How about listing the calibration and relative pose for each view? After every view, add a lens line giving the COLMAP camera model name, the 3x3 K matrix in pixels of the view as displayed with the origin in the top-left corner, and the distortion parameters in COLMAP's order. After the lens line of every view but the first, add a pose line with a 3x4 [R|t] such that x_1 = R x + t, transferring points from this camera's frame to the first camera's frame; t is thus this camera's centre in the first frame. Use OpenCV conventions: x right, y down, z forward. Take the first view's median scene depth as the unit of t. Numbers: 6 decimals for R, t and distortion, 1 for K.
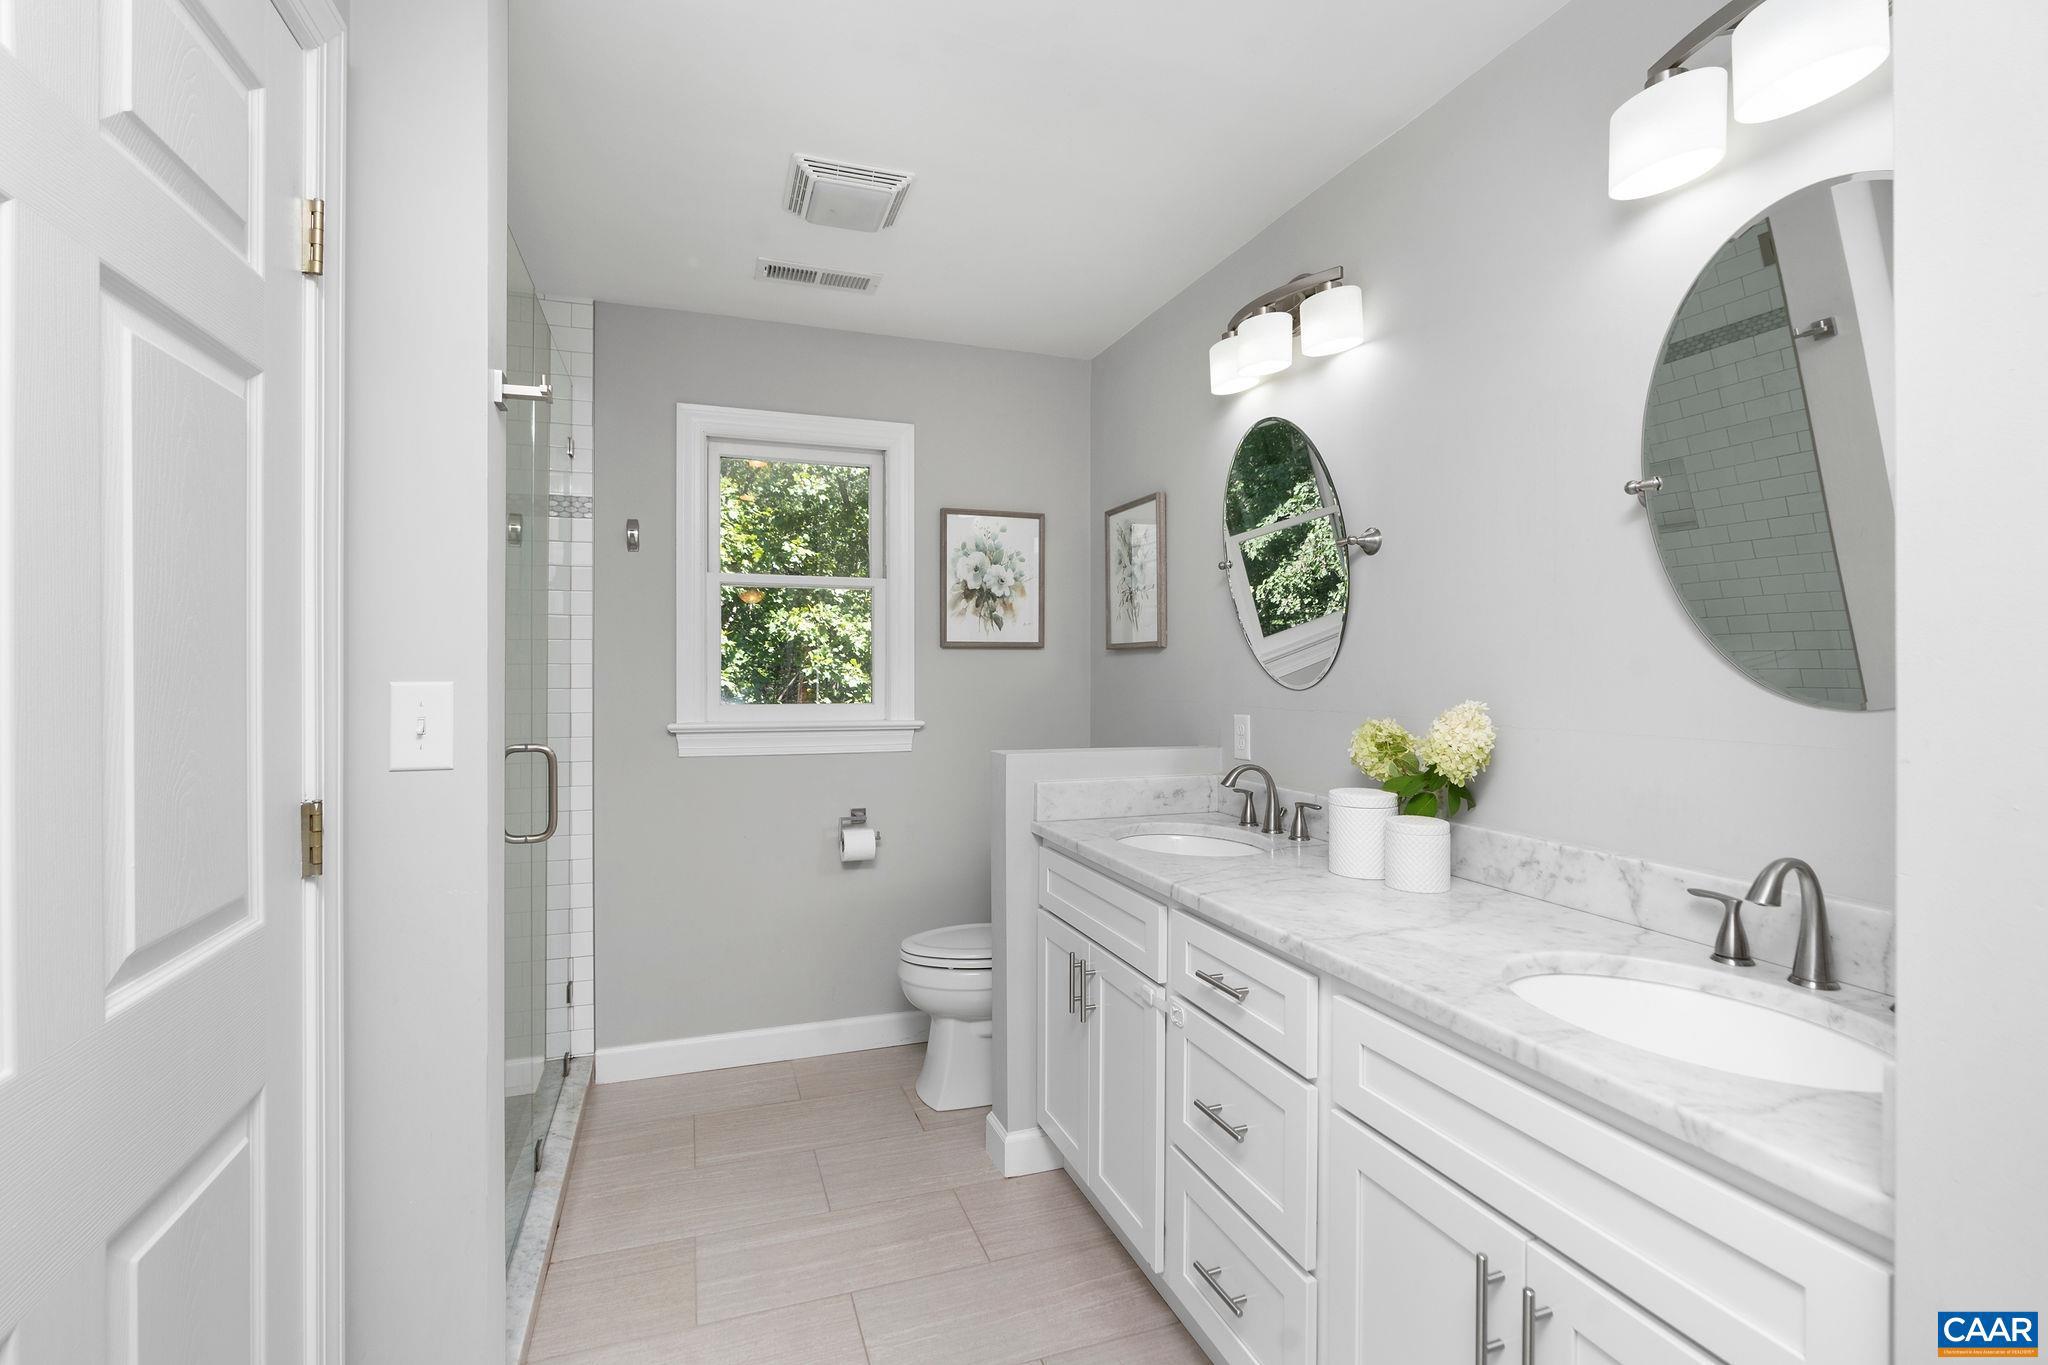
lens RADIAL K [[927.6, 0, 1020.7], [0, 927.6, 657.3], [0, 0, 1]] dist [-0.004028, -0.000710]
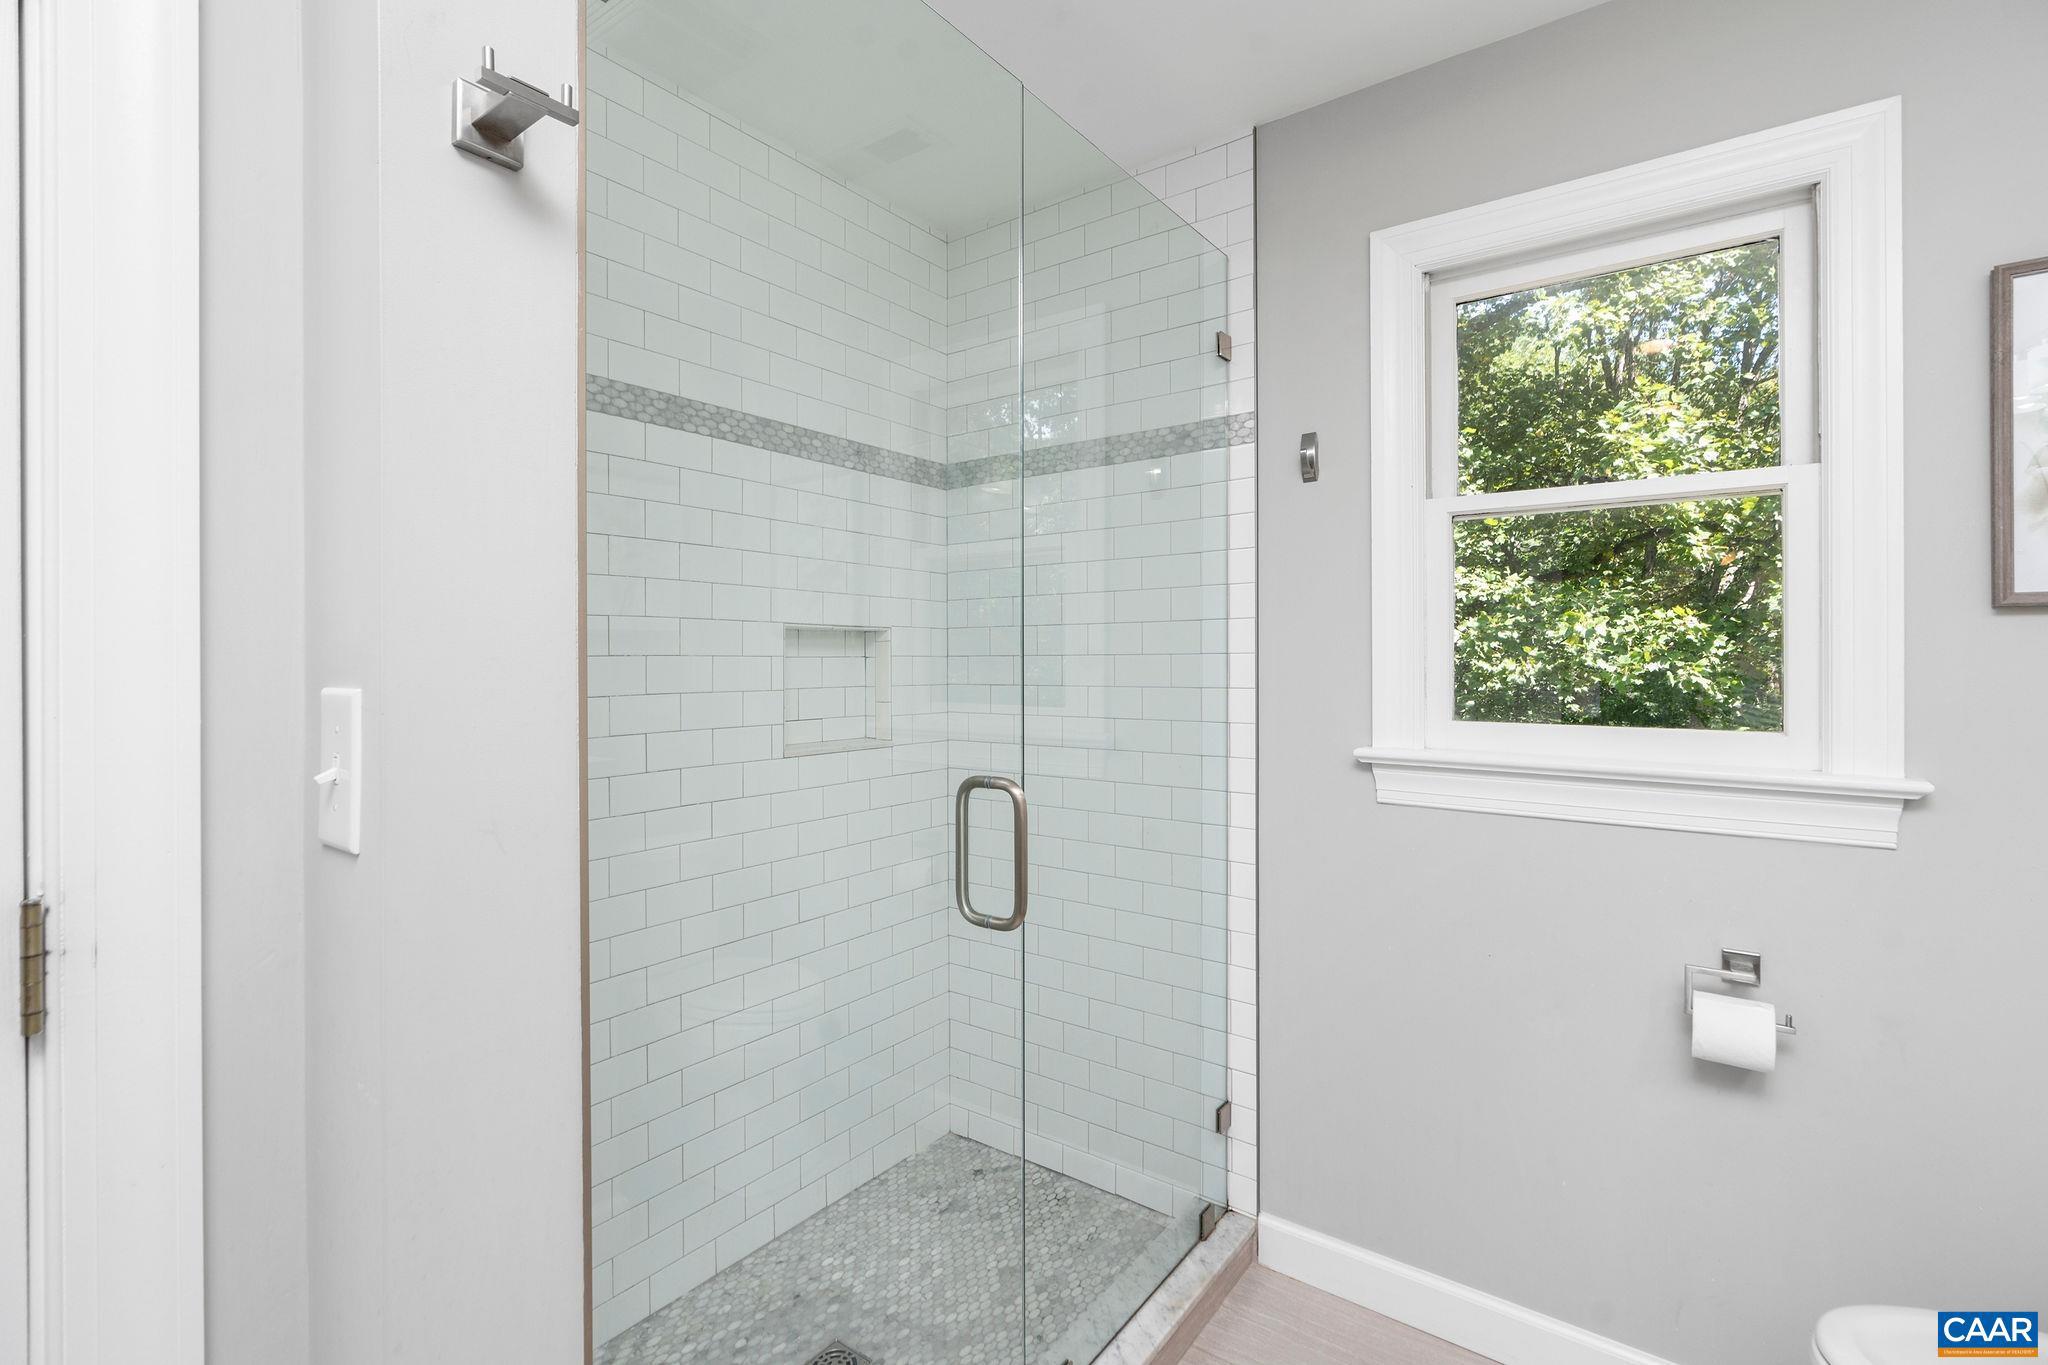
lens RADIAL K [[927.6, 0, 1020.7], [0, 927.6, 657.3], [0, 0, 1]] dist [-0.004028, -0.000710]
pose [[0.555246, -0.001808, -0.831684, 0.015073], [0.009318, 0.999948, 0.004046, 0.005722], [0.831634, -0.009996, 0.555235, 0.440685]]
